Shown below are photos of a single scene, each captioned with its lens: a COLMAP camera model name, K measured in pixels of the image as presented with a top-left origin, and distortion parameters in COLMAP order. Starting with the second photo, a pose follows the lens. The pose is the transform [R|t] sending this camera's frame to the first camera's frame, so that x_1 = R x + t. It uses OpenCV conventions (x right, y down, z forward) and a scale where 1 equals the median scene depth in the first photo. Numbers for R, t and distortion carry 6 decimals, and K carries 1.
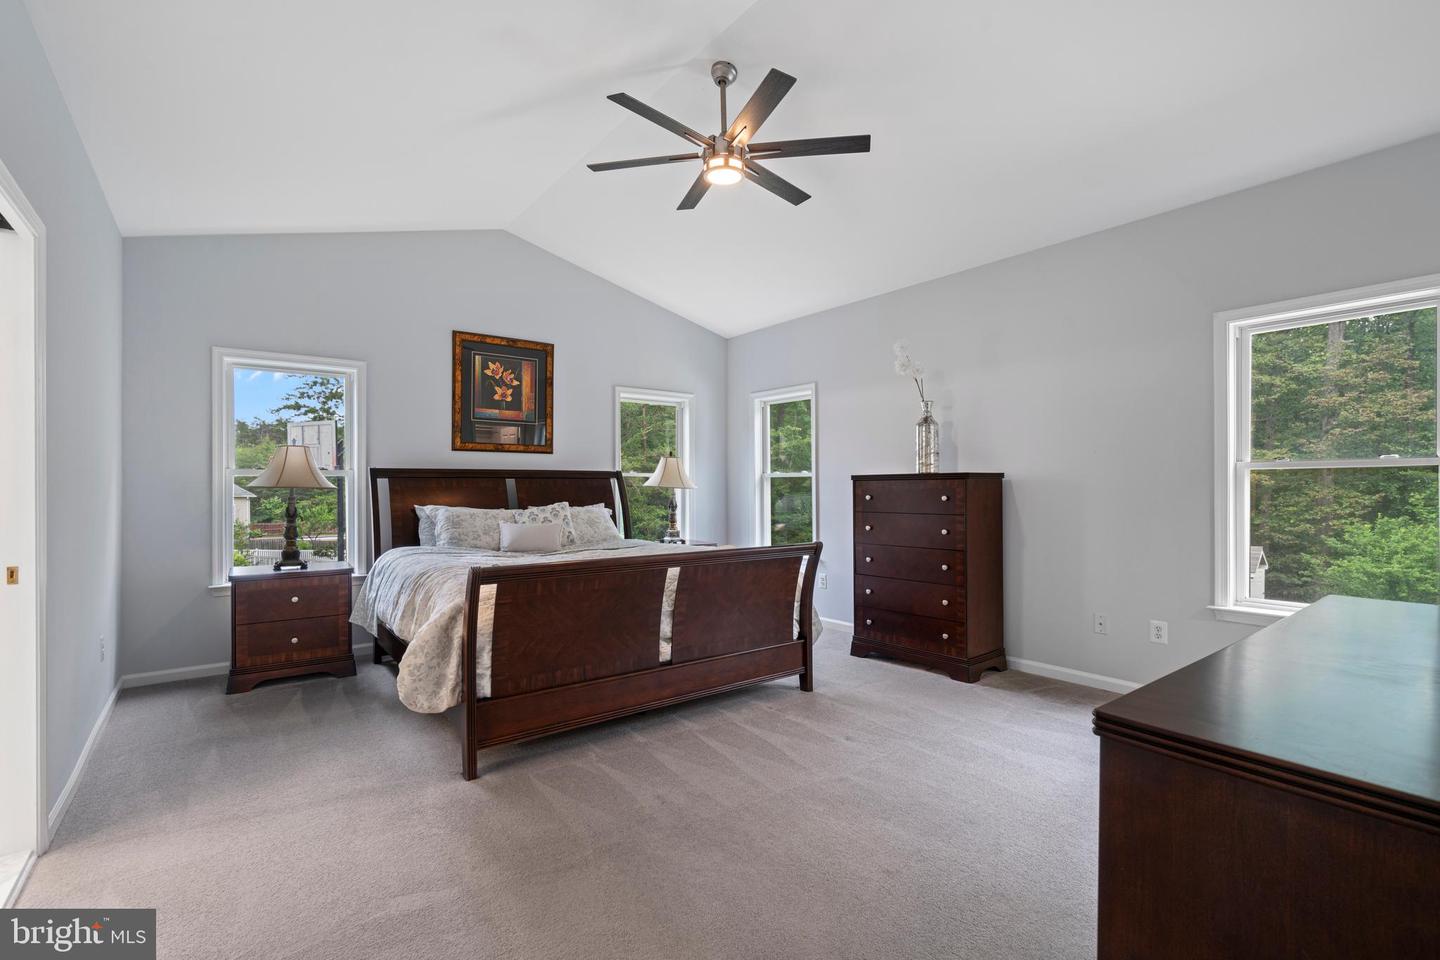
lens RADIAL K [[651.3, 0, 718.5], [0, 651.3, 484.1], [0, 0, 1]] dist [-0.002825, 0.000167]
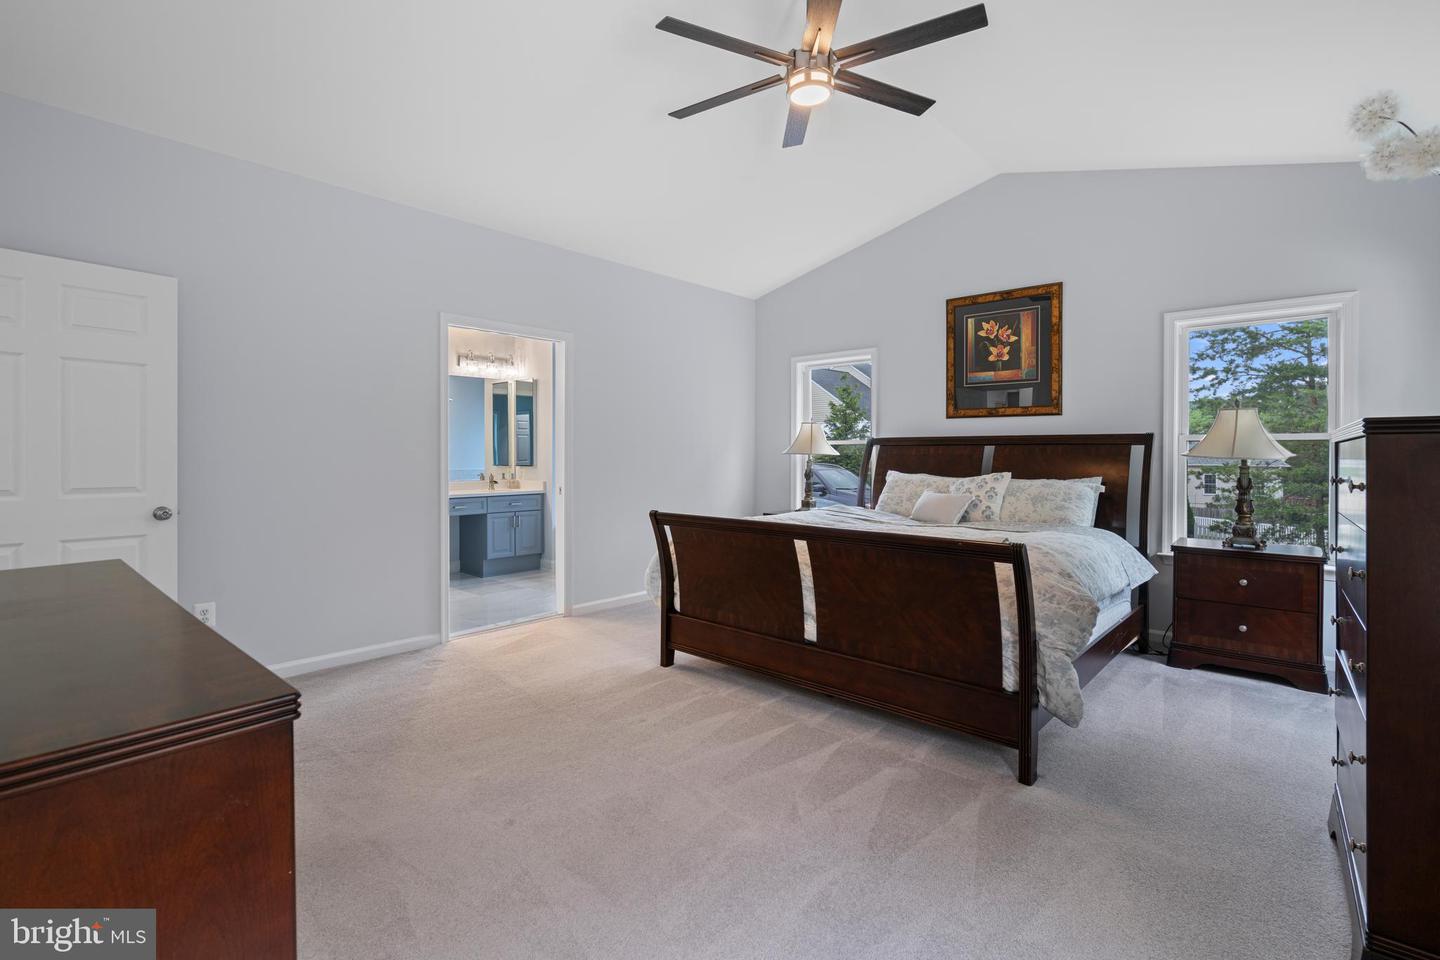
lens RADIAL K [[678.8, 0, 718.6], [0, 678.8, 451.7], [0, 0, 1]] dist [0.001162, 0.000155]
pose [[0.178701, -0.000169, -0.983903, 0.547510], [-0.003000, 0.999995, -0.000716, 0.001726], [0.983899, 0.003079, 0.178700, 0.448007]]
